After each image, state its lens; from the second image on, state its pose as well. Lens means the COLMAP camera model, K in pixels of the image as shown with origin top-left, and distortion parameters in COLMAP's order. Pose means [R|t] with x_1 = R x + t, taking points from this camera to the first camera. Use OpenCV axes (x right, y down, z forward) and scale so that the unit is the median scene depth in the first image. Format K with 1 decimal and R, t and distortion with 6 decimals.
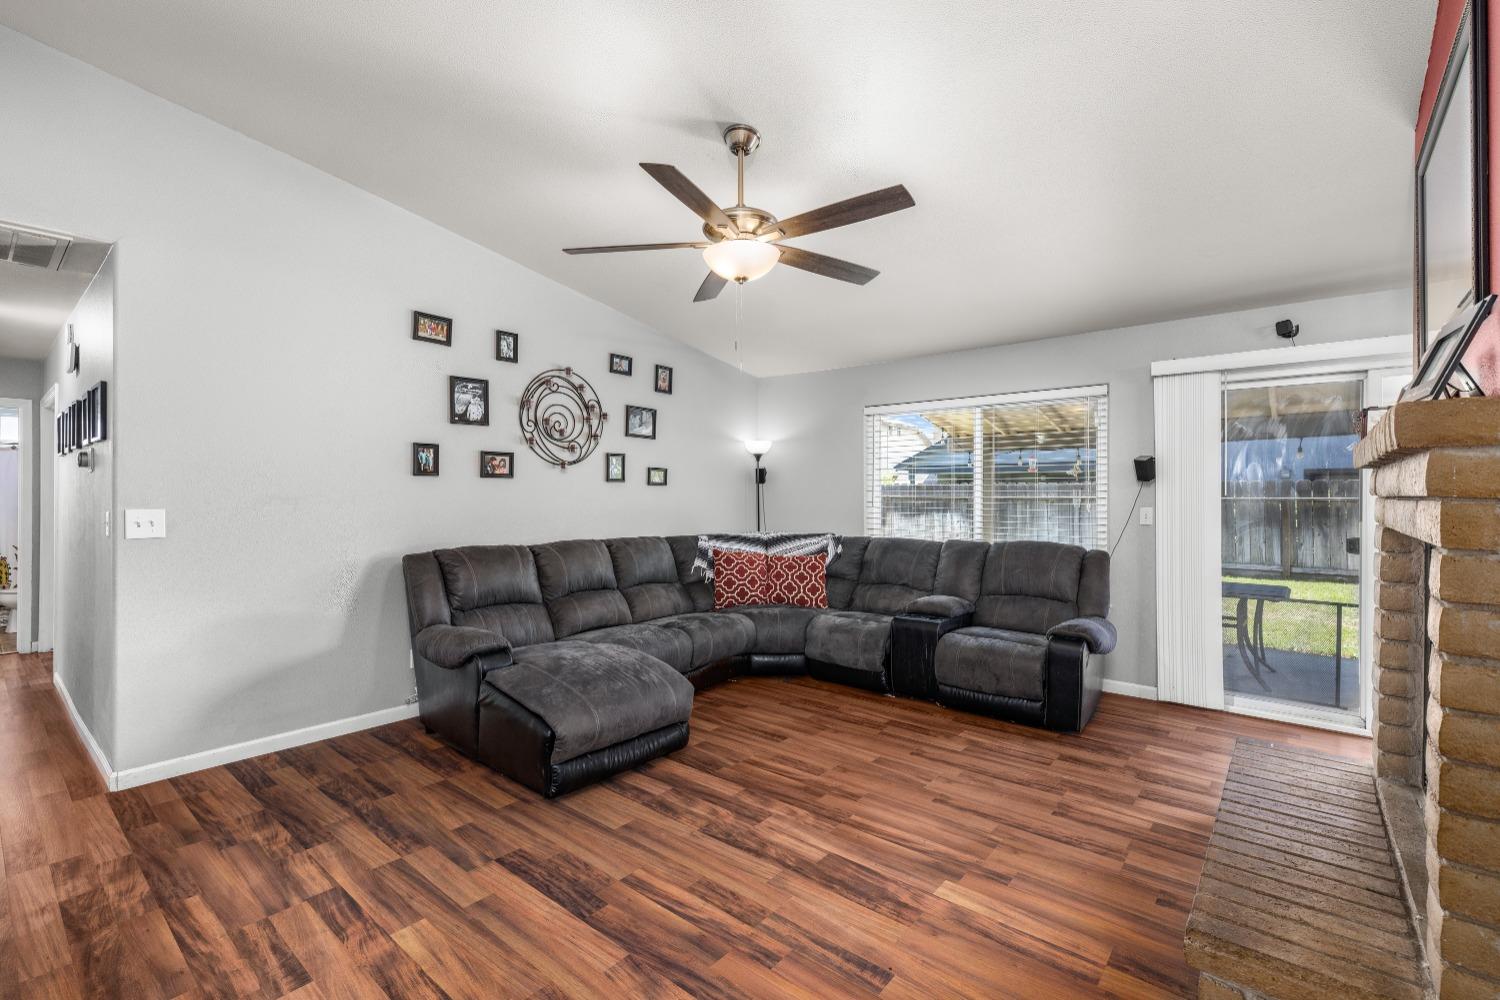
lens RADIAL K [[658.2, 0, 752.7], [0, 658.2, 494.2], [0, 0, 1]] dist [-0.002719, -0.000726]
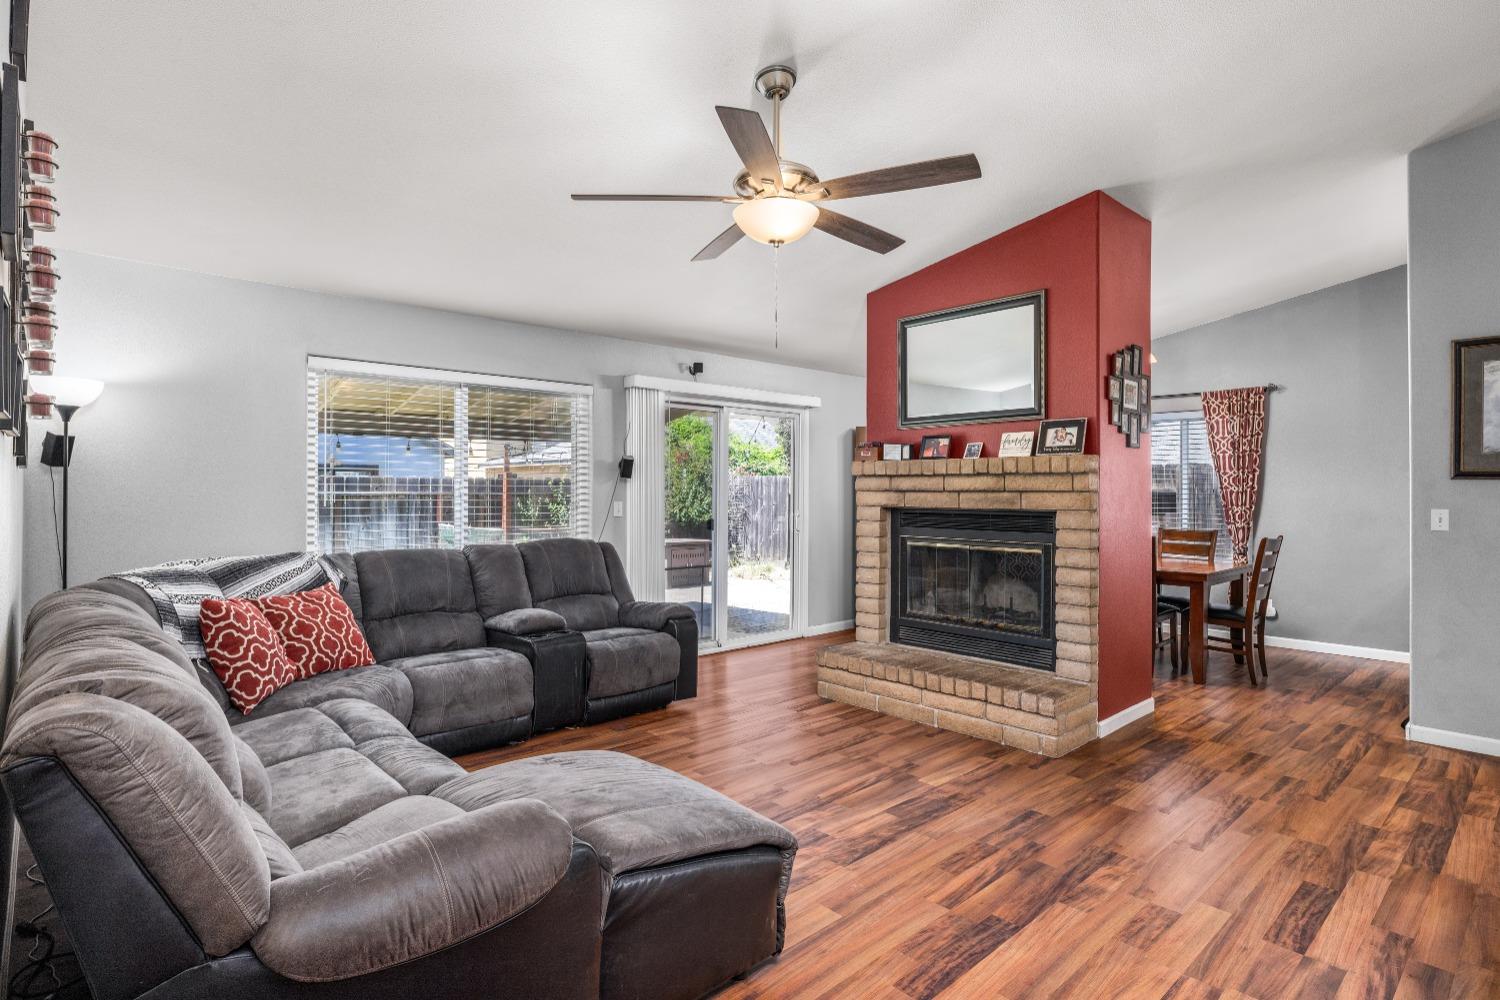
lens RADIAL K [[787.2, 0, 752.4], [0, 787.2, 507.9], [0, 0, 1]] dist [0.005662, 0.000190]
pose [[0.112674, -0.024027, 0.993341, -1.304387], [-0.008108, 0.999652, 0.025099, -0.008130], [-0.993599, -0.010882, 0.112440, 1.134795]]
